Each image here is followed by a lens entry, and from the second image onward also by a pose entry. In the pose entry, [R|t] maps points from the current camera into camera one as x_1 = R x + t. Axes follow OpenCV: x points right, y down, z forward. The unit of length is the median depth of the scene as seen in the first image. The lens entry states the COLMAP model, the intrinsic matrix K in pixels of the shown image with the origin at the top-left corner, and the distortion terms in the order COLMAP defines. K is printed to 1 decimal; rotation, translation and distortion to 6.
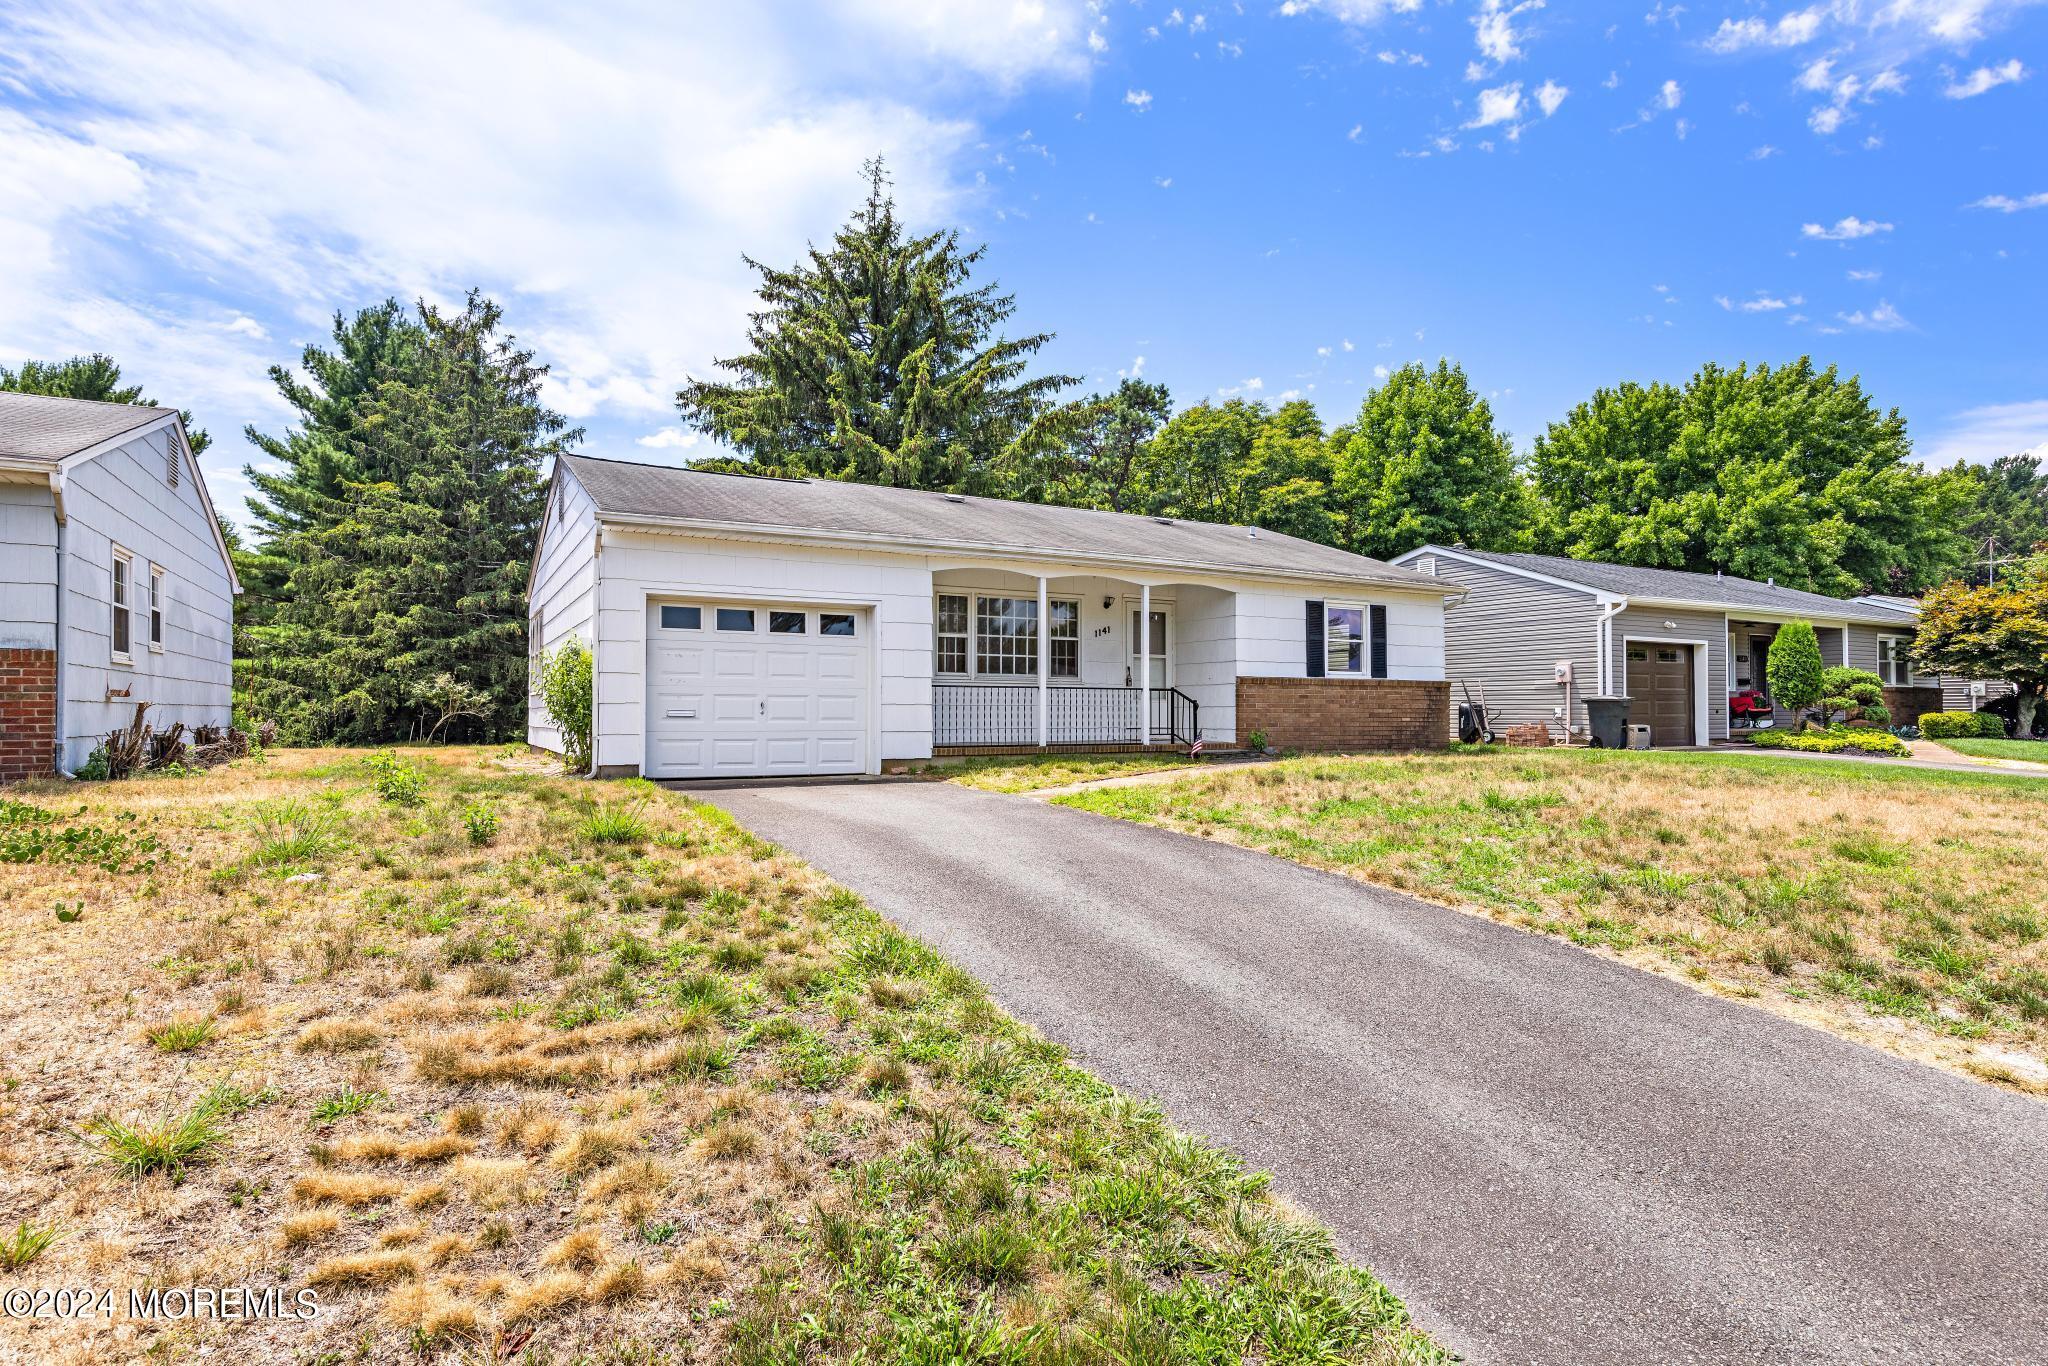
lens RADIAL K [[1052.7, 0, 1027.8], [0, 1052.7, 697.9], [0, 0, 1]] dist [0.006716, -0.000547]
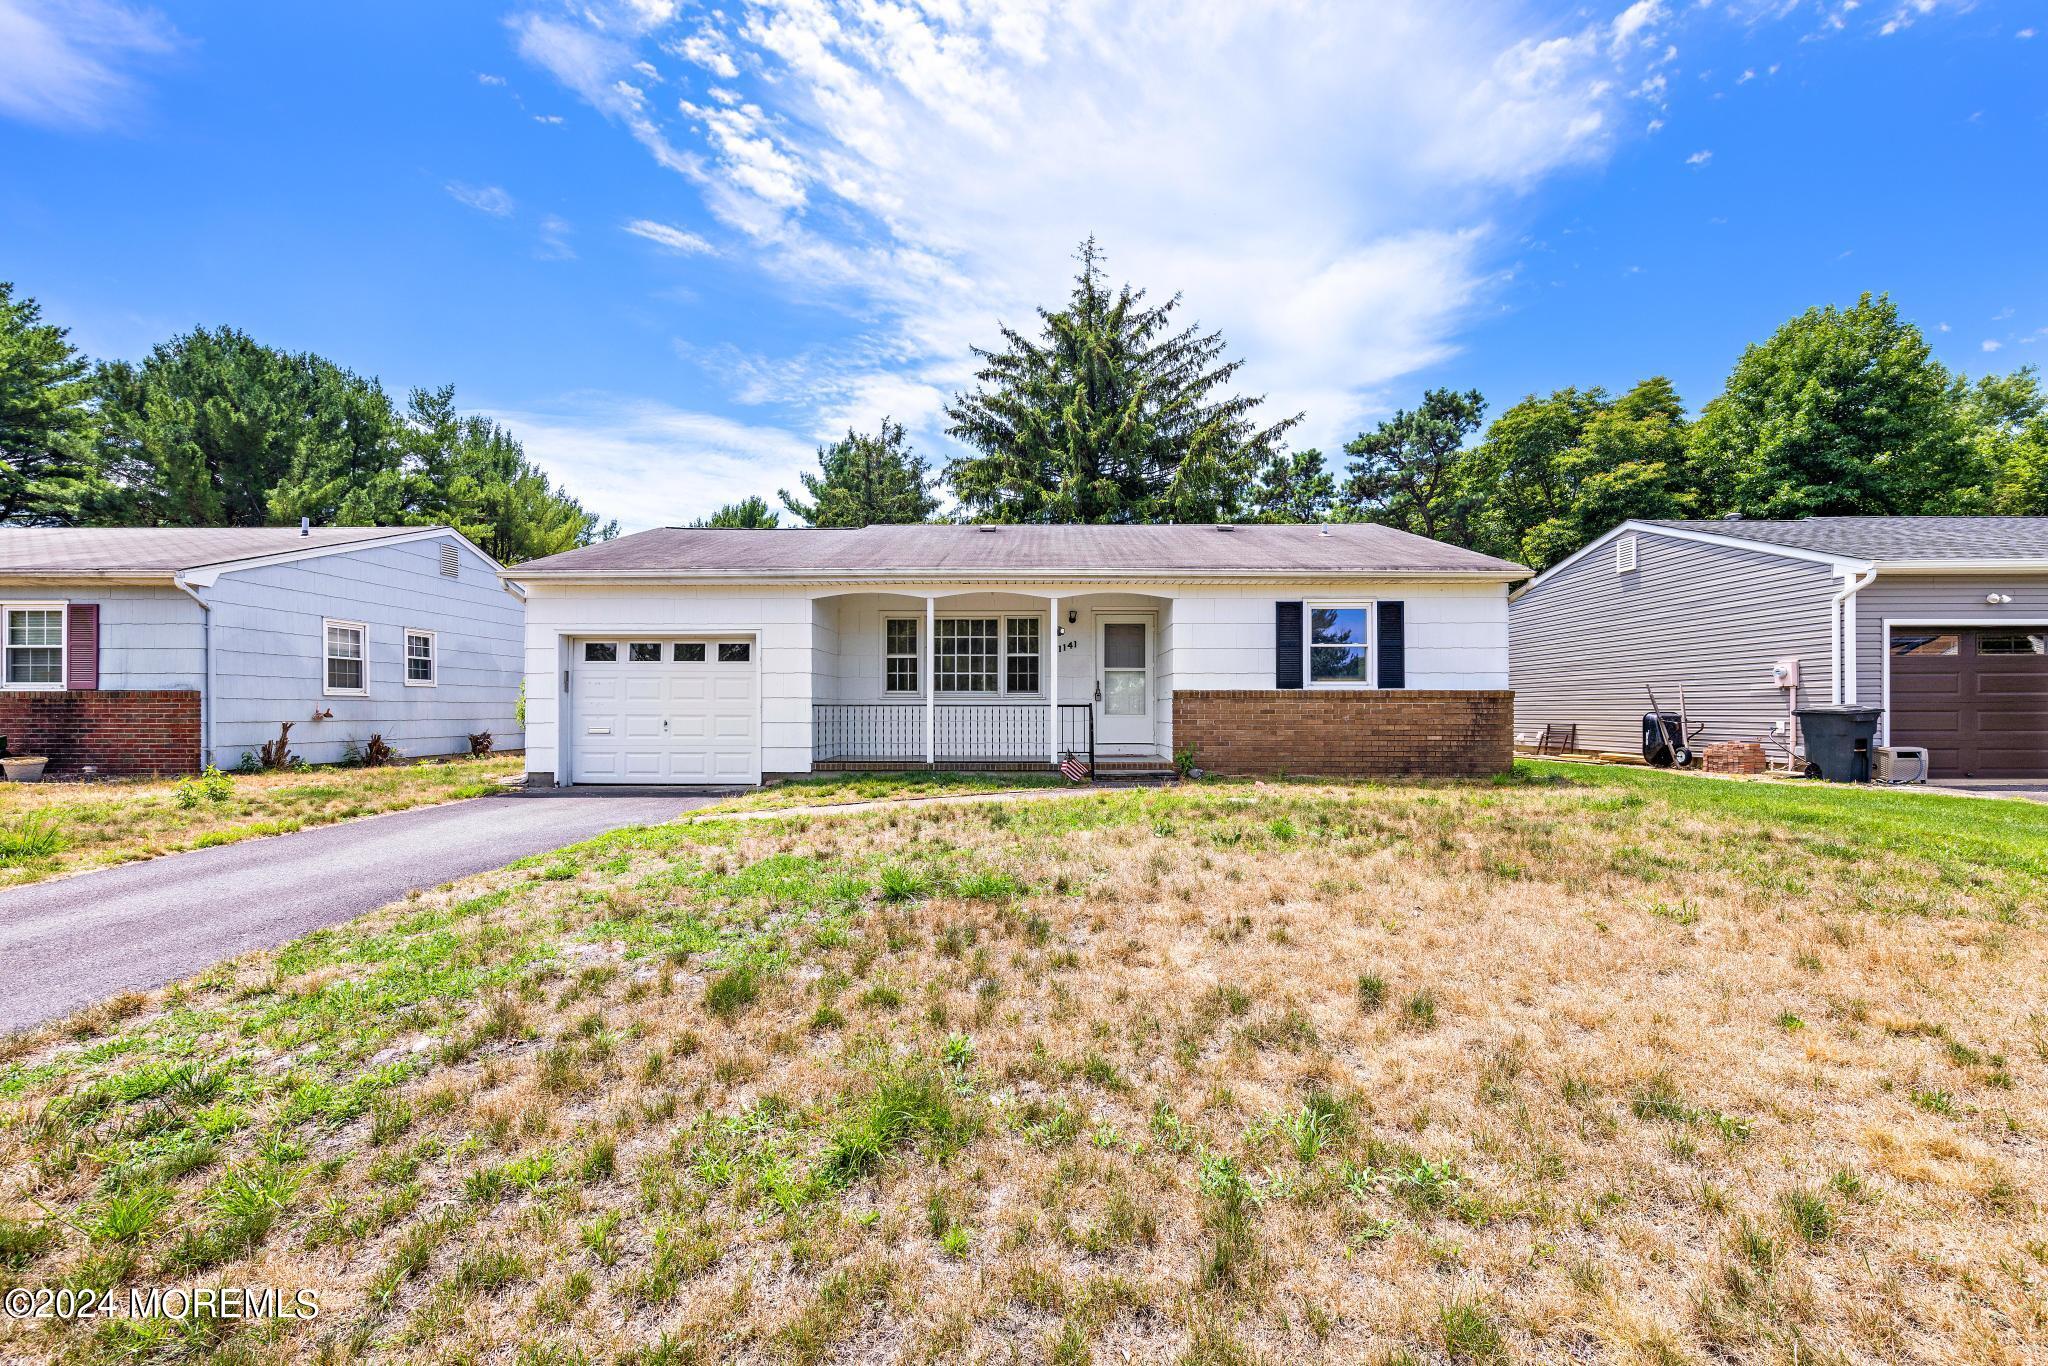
lens RADIAL K [[817.9, 0, 1027.8], [0, 817.9, 710.0], [0, 0, 1]] dist [0.008241, -0.000134]
pose [[0.873866, -0.000835, -0.486167, 0.396106], [0.008209, 0.999881, 0.013038, -0.012517], [0.486098, -0.015384, 0.873769, 0.289703]]
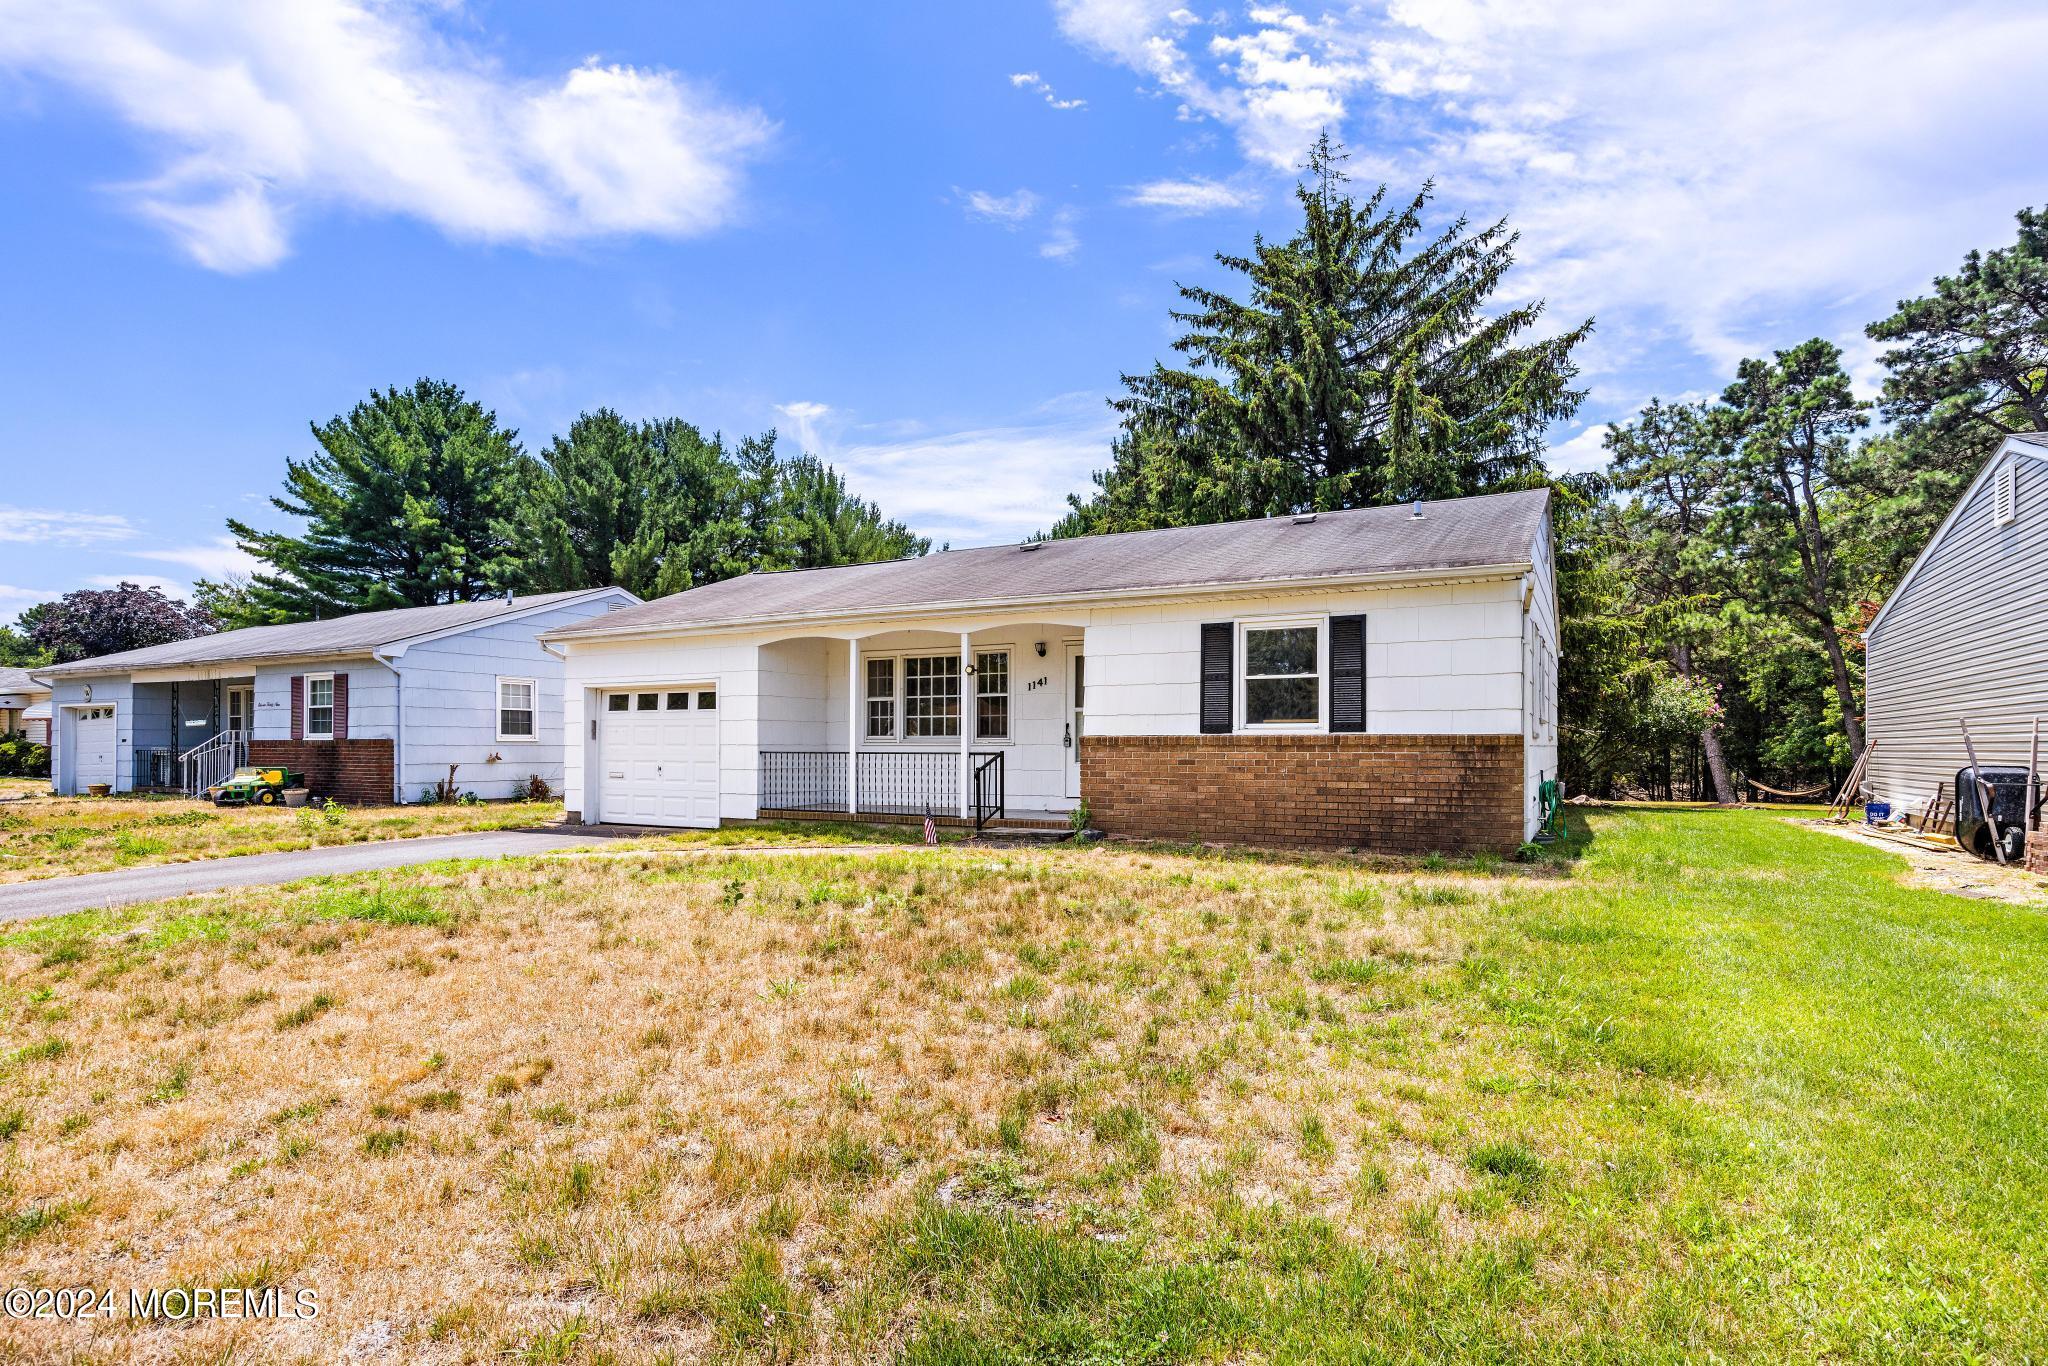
lens RADIAL K [[1052.7, 0, 1049.0], [0, 1052.7, 738.0], [0, 0, 1]] dist [0.006716, -0.000547]
pose [[0.549387, -0.007380, -0.835535, 0.753179], [0.012188, 0.999925, -0.000818, -0.017115], [0.835479, -0.009734, 0.549436, 0.509716]]
